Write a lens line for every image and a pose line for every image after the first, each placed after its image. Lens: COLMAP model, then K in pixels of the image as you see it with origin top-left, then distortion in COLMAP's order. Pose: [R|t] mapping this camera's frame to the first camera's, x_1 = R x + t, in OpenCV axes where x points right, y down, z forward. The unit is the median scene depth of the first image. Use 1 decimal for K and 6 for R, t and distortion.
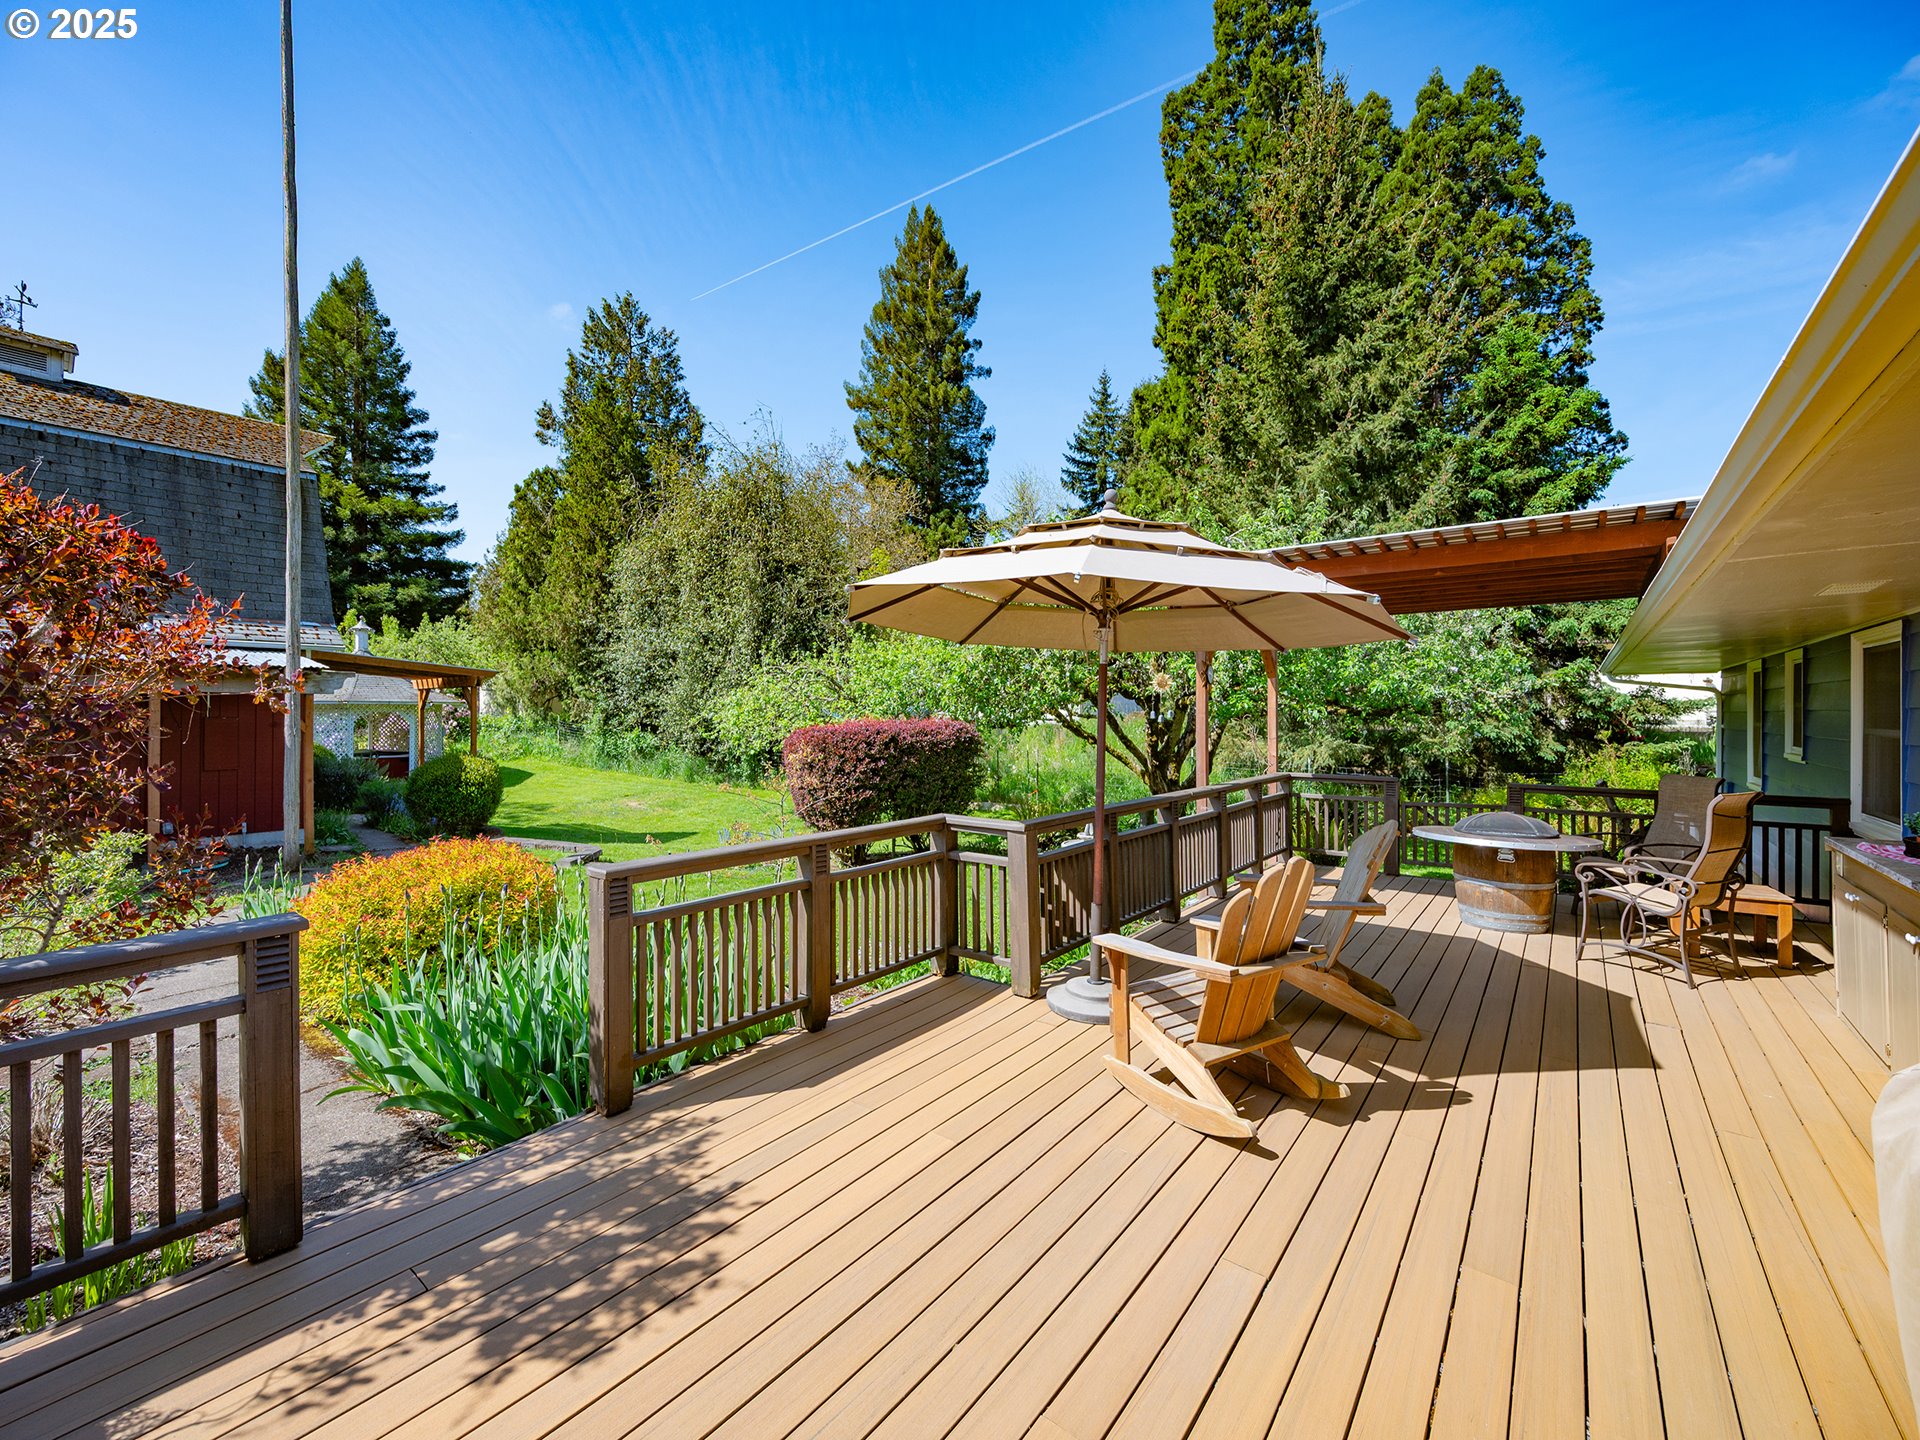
lens RADIAL K [[820.7, 0, 925.8], [0, 820.7, 698.5], [0, 0, 1]] dist [-0.001347, -0.000136]
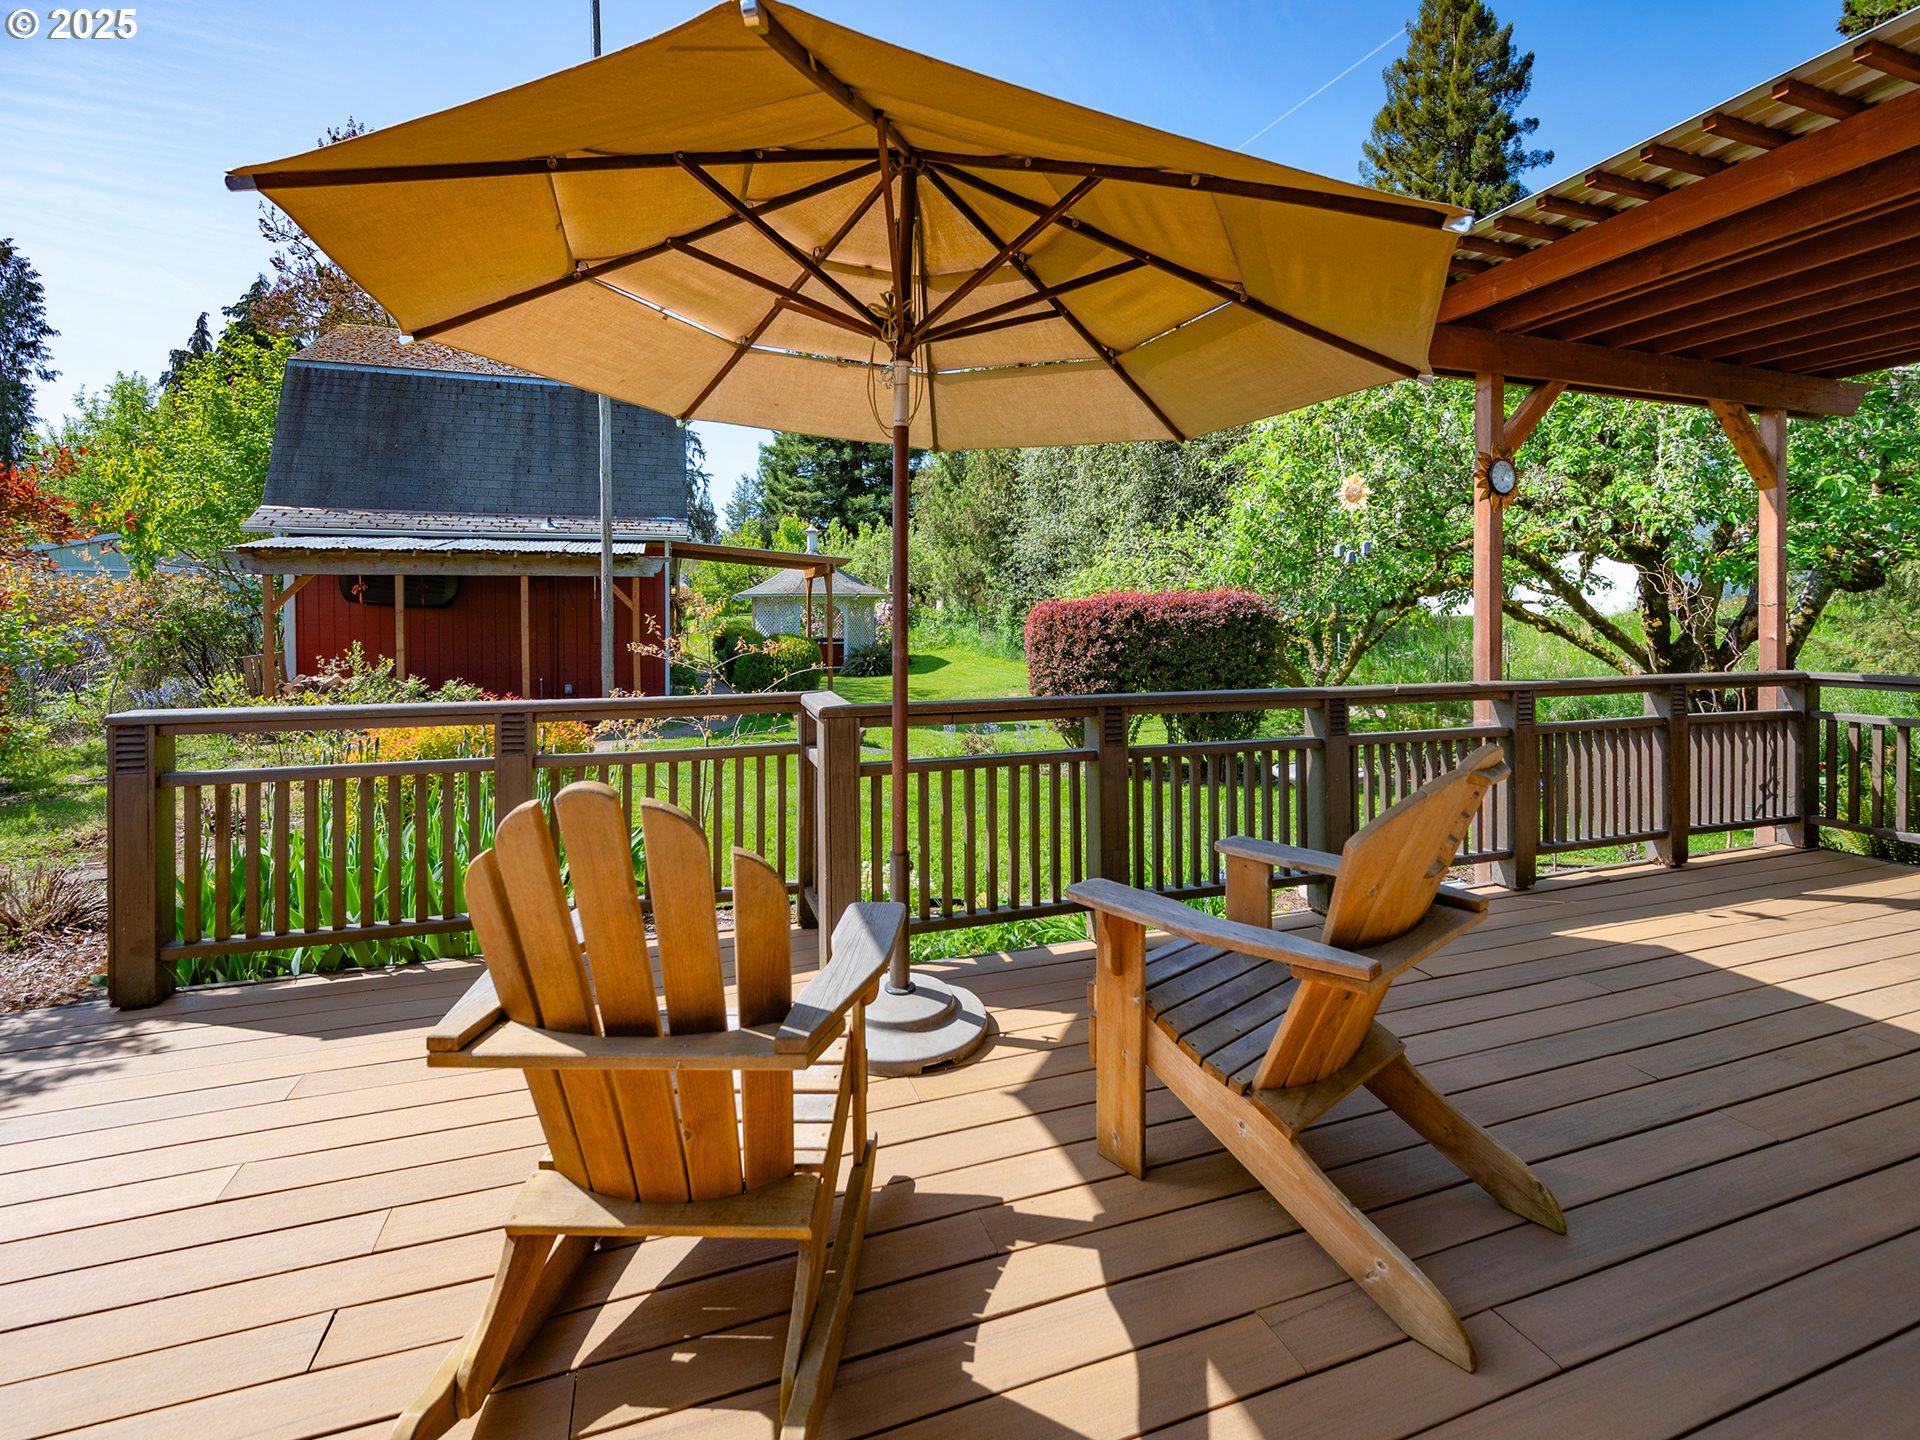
lens RADIAL K [[846.4, 0, 971.0], [0, 846.4, 613.6], [0, 0, 1]] dist [-0.000840, 0.000355]
pose [[0.839125, -0.006342, -0.543901, 0.150383], [0.015185, 0.999815, 0.011769, 0.020795], [0.543726, -0.018135, 0.839067, 0.141739]]
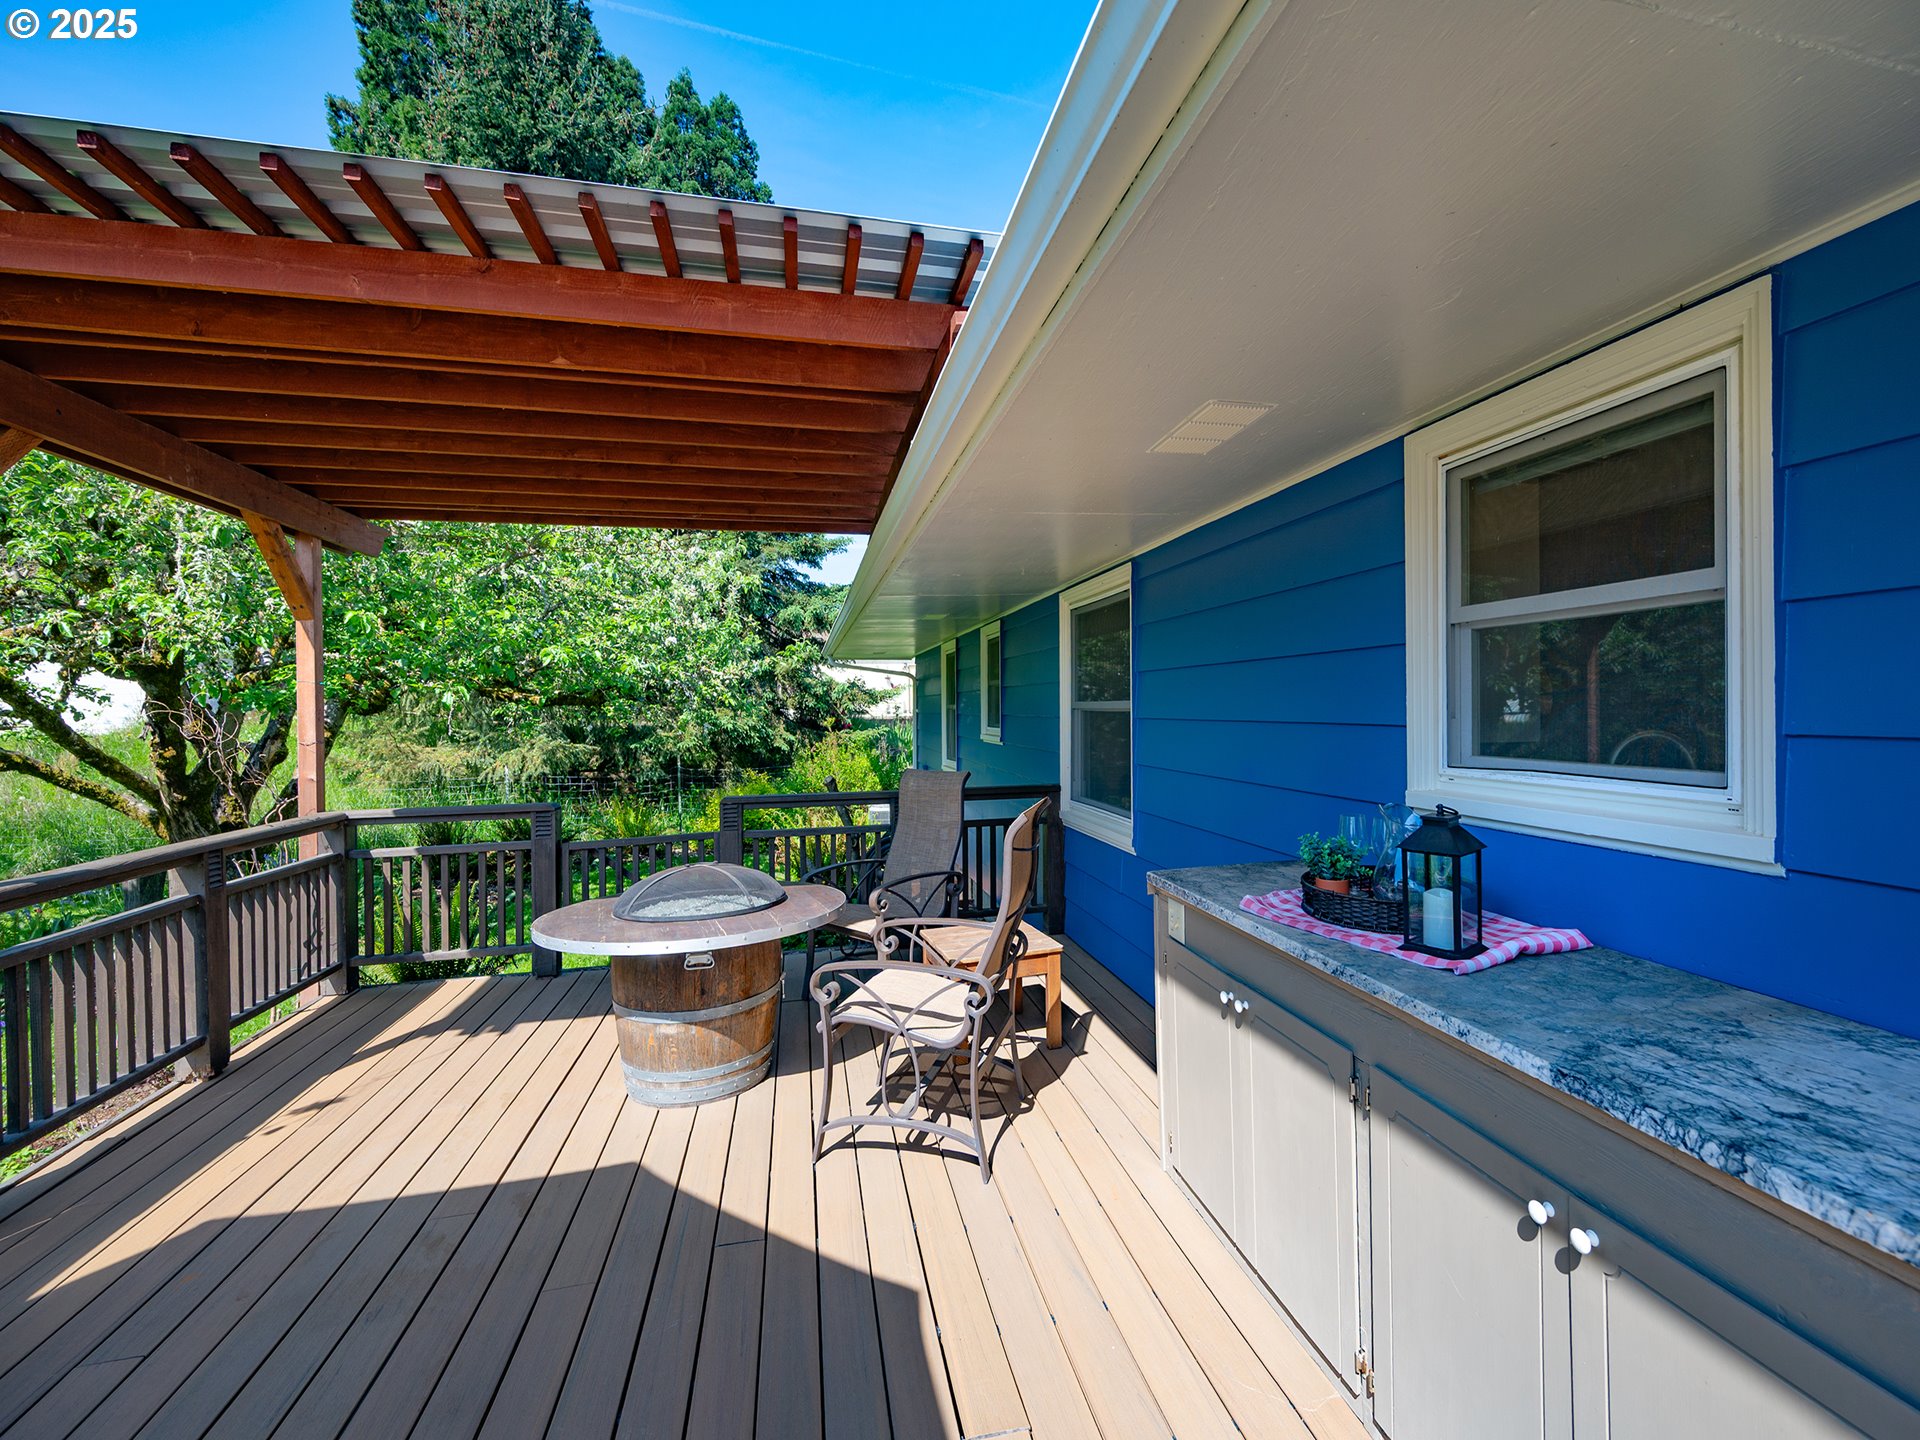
lens RADIAL K [[841.3, 0, 984.6], [0, 841.3, 709.9], [0, 0, 1]] dist [-0.002615, 0.000189]
pose [[0.632832, -0.015297, 0.774138, 0.150978], [0.003659, 0.999853, 0.016766, 0.011124], [-0.774280, -0.007778, 0.632795, 0.193047]]
